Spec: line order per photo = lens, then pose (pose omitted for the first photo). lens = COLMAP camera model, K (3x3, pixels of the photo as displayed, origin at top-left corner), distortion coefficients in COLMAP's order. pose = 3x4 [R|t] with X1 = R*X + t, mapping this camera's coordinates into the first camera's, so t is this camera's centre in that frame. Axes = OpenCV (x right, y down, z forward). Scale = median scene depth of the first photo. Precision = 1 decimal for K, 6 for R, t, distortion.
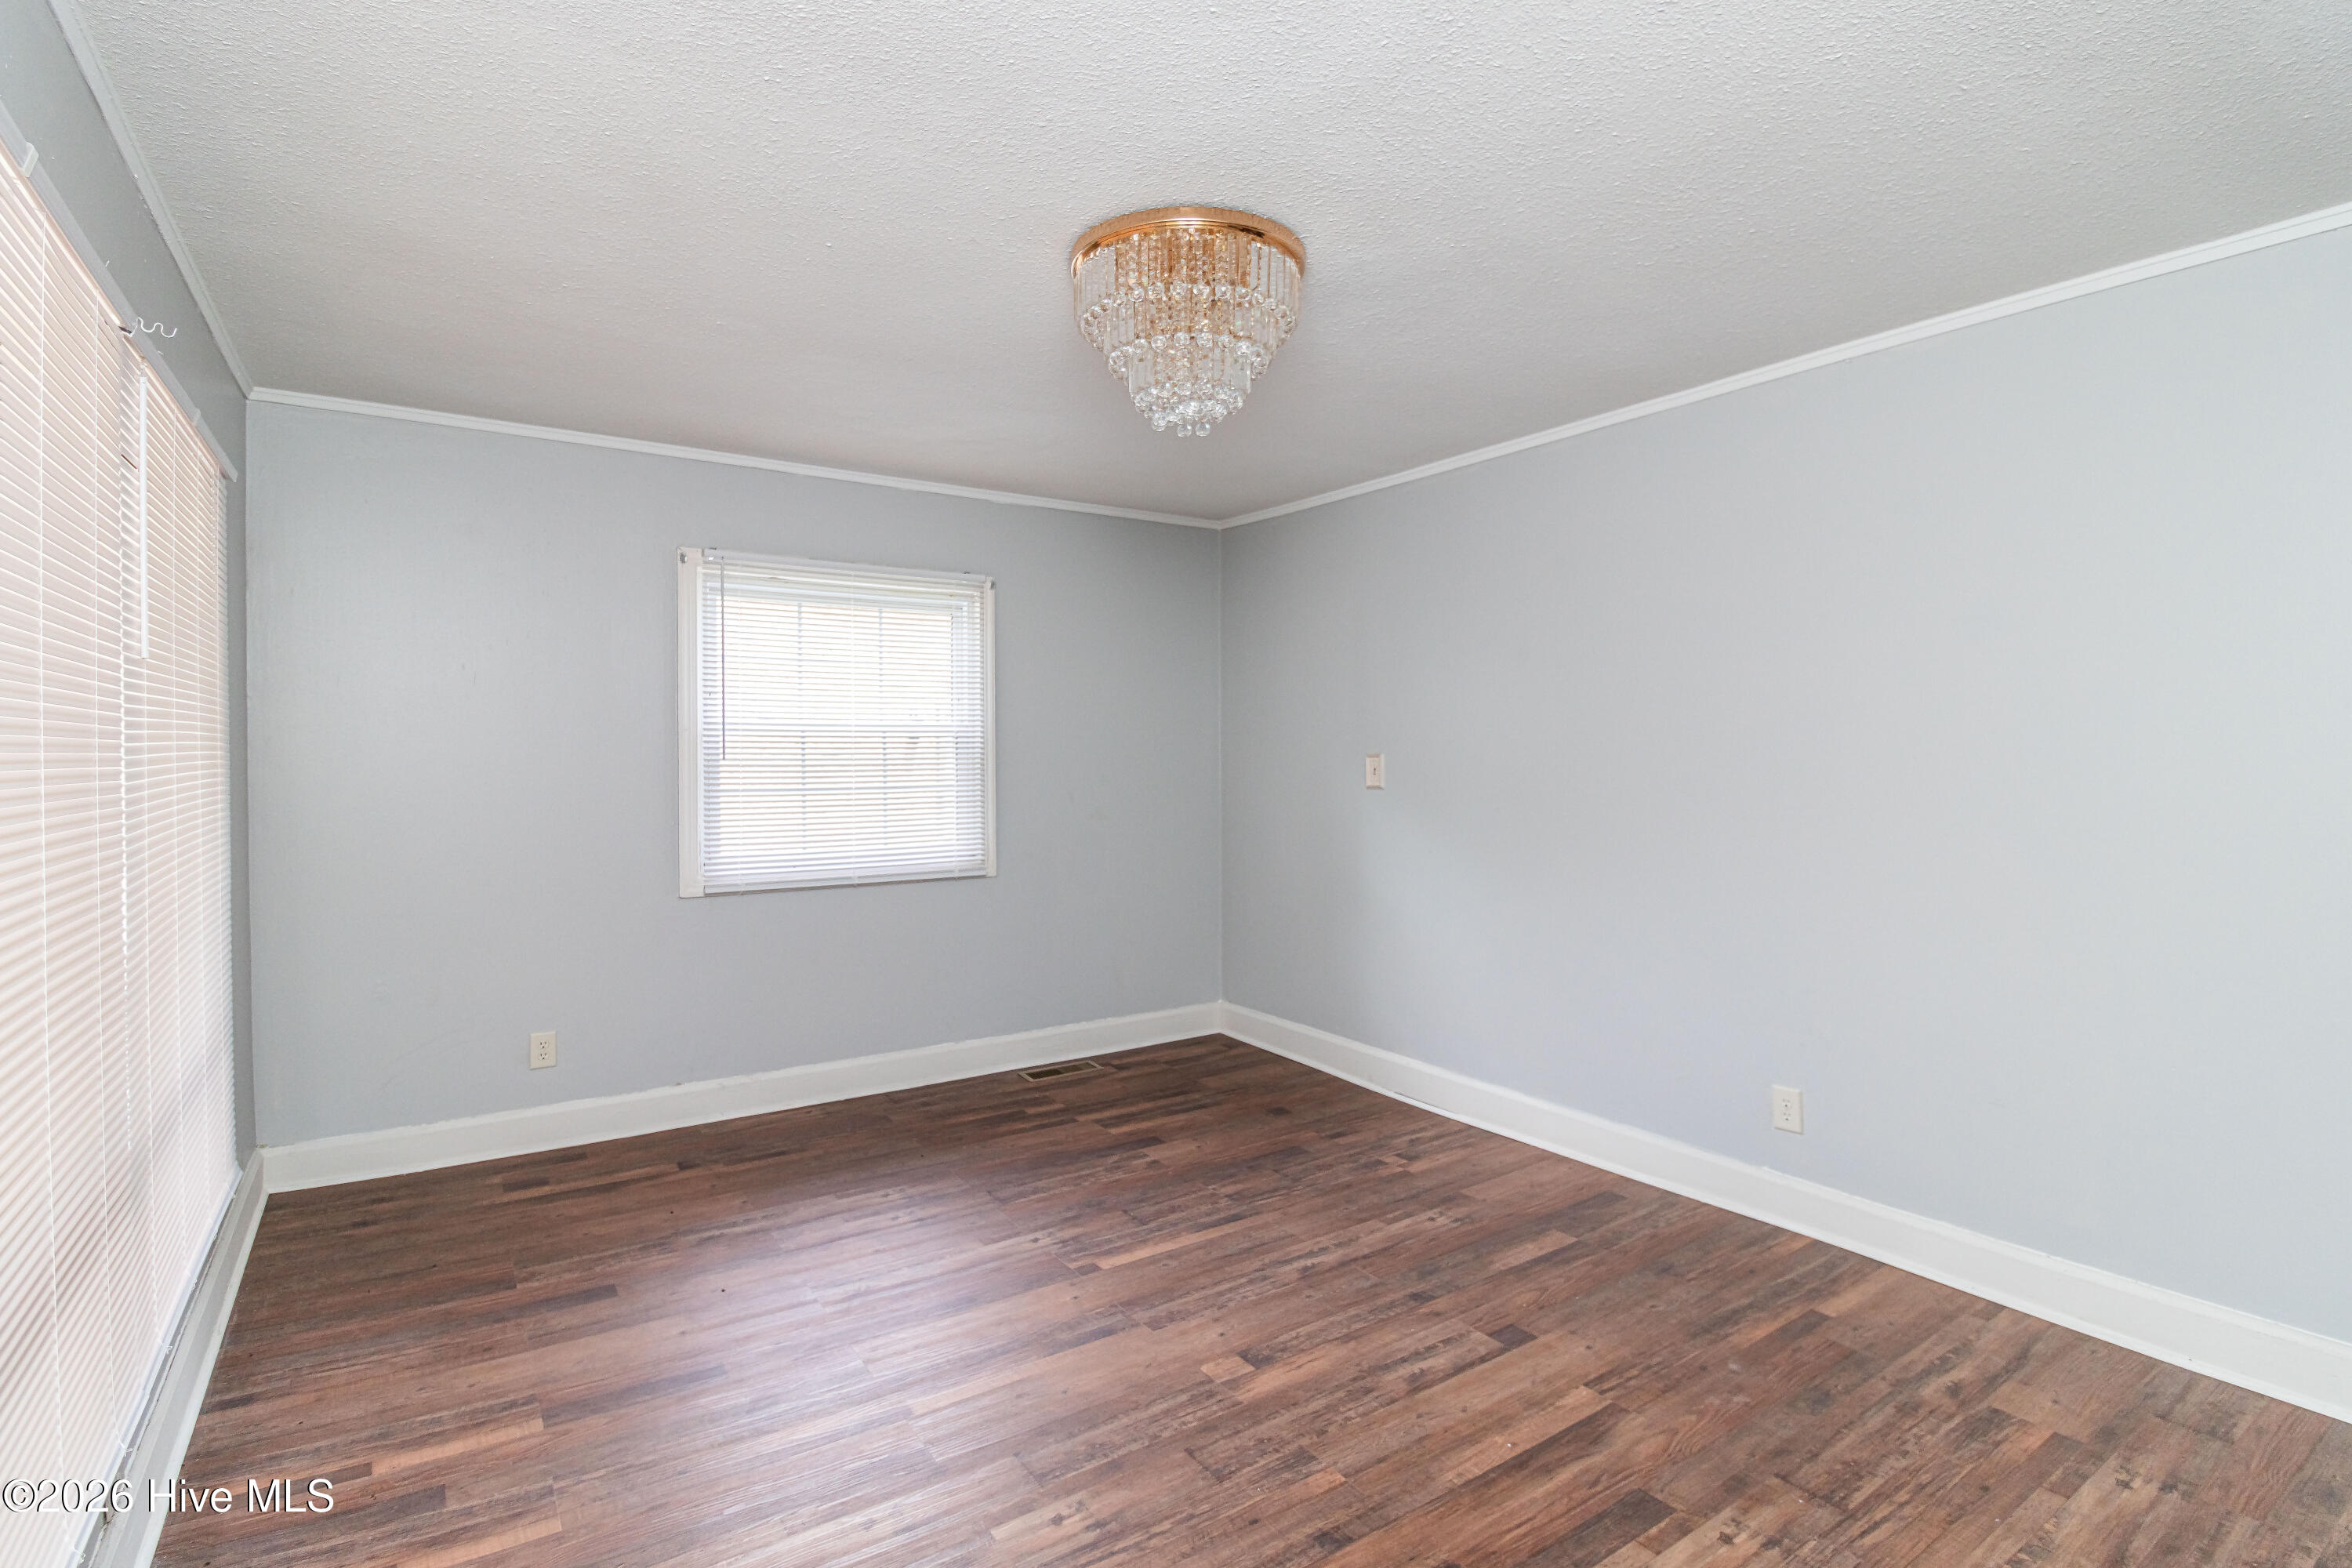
lens RADIAL K [[1134.9, 0, 1187.9], [0, 1134.9, 776.8], [0, 0, 1]] dist [-0.001113, -0.013407]
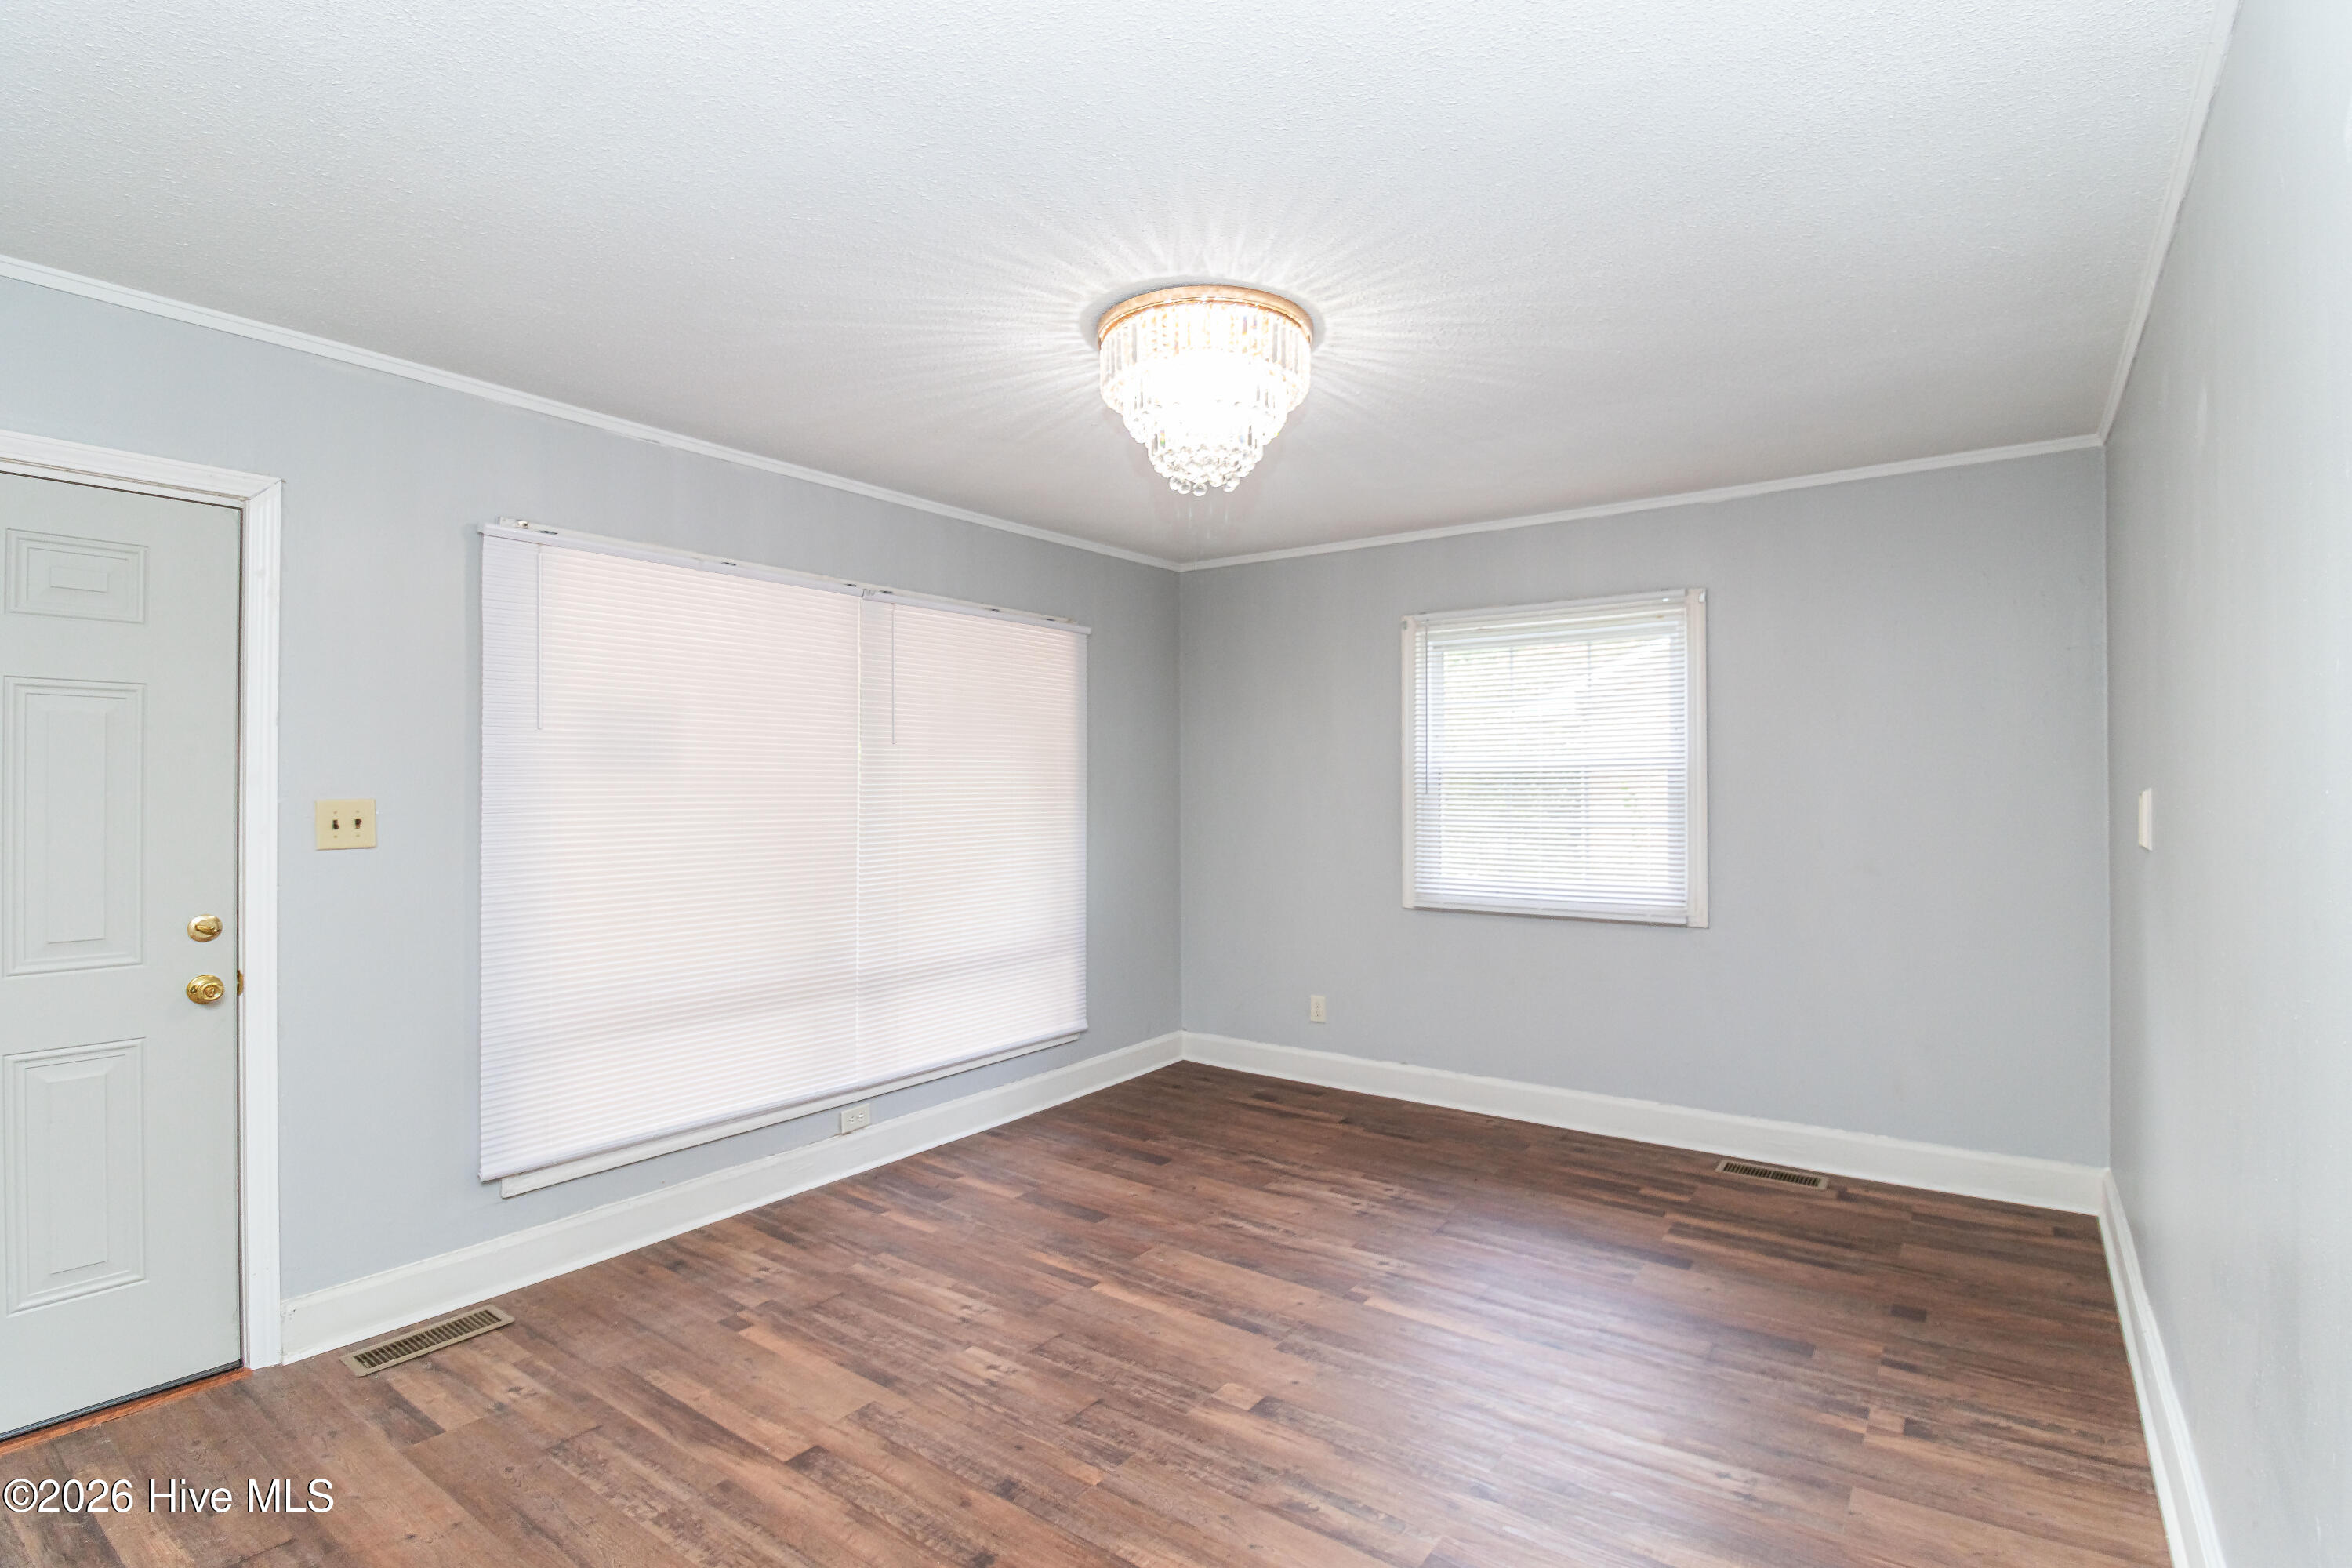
lens RADIAL K [[1134.9, 0, 1187.9], [0, 1134.9, 776.8], [0, 0, 1]] dist [-0.001113, -0.013407]
pose [[0.339076, -0.006697, -0.940735, 0.608730], [-0.019716, 0.999704, -0.014223, -0.010170], [0.940552, 0.023370, 0.338844, 0.374994]]
